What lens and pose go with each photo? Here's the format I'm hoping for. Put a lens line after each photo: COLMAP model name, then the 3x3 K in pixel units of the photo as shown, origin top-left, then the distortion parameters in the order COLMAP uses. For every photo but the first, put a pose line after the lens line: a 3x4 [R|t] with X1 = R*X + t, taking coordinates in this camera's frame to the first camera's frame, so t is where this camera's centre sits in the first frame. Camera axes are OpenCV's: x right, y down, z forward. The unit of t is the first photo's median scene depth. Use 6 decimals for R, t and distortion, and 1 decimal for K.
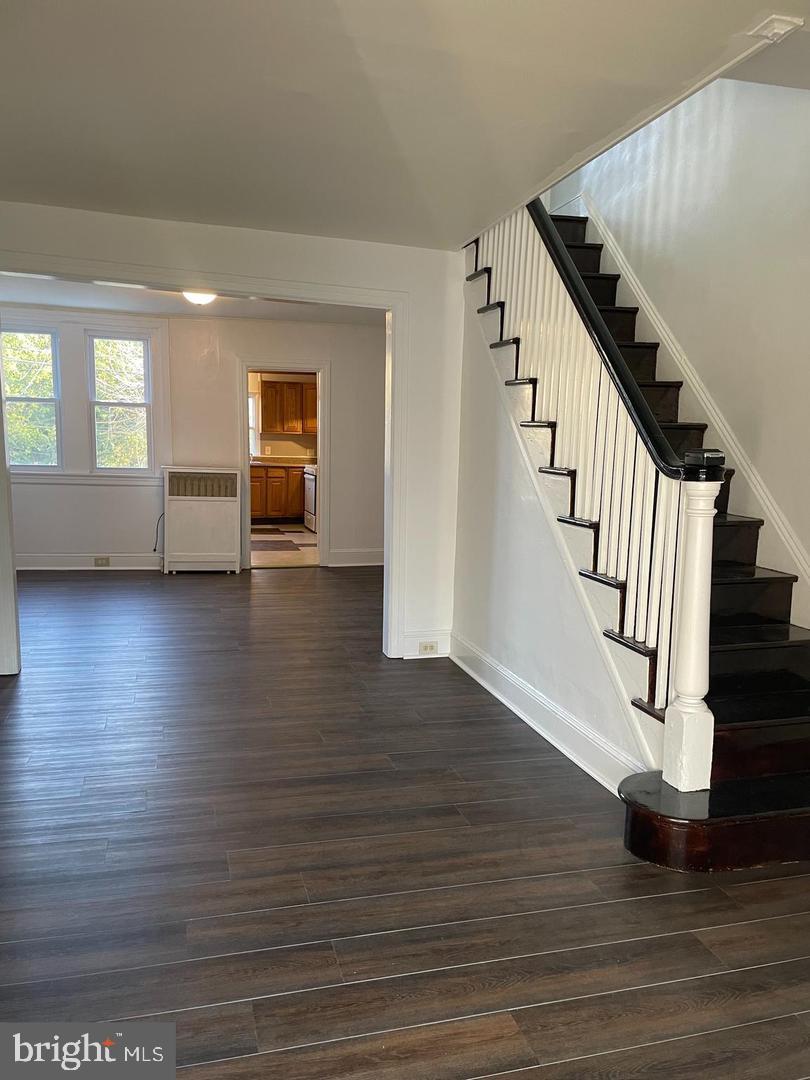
lens RADIAL K [[815.3, 0, 399.8], [0, 815.3, 548.9], [0, 0, 1]] dist [0.040849, -0.027722]
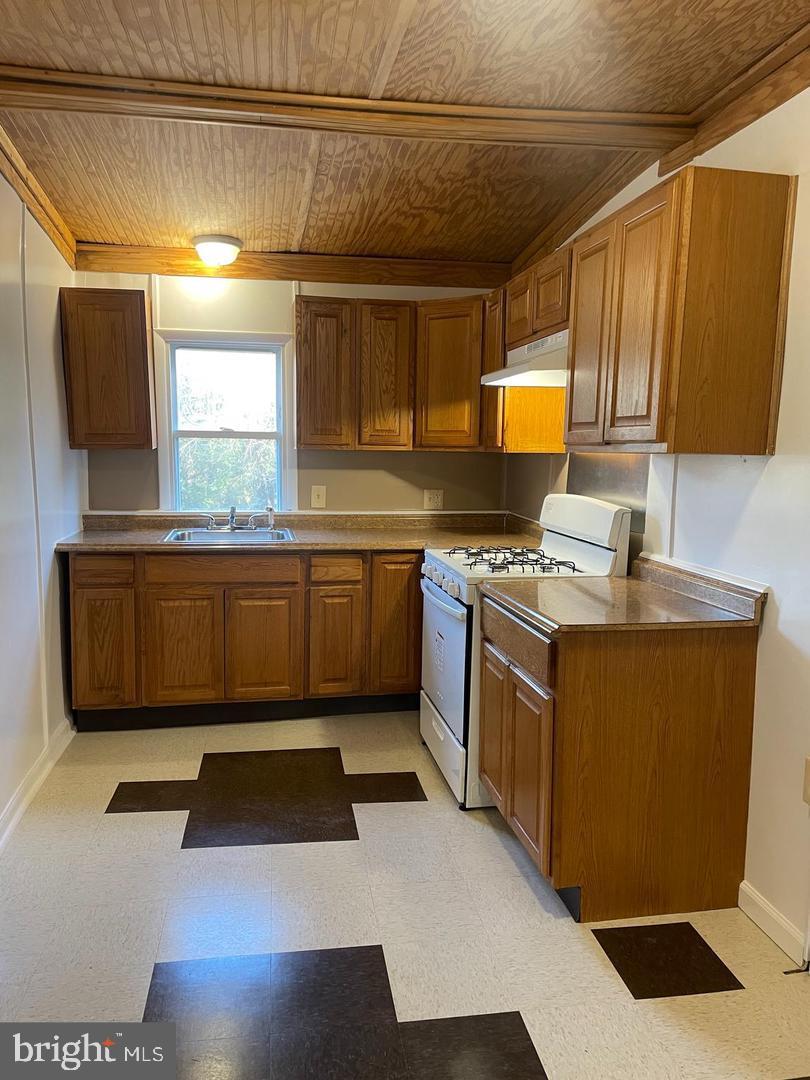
lens RADIAL K [[815.3, 0, 399.4], [0, 815.3, 546.2], [0, 0, 1]] dist [0.040849, -0.027722]
pose [[0.995040, 0.002955, -0.099428, -0.115614], [-0.005613, 0.999634, -0.026469, -0.115555], [0.099313, 0.026895, 0.994693, 0.833982]]
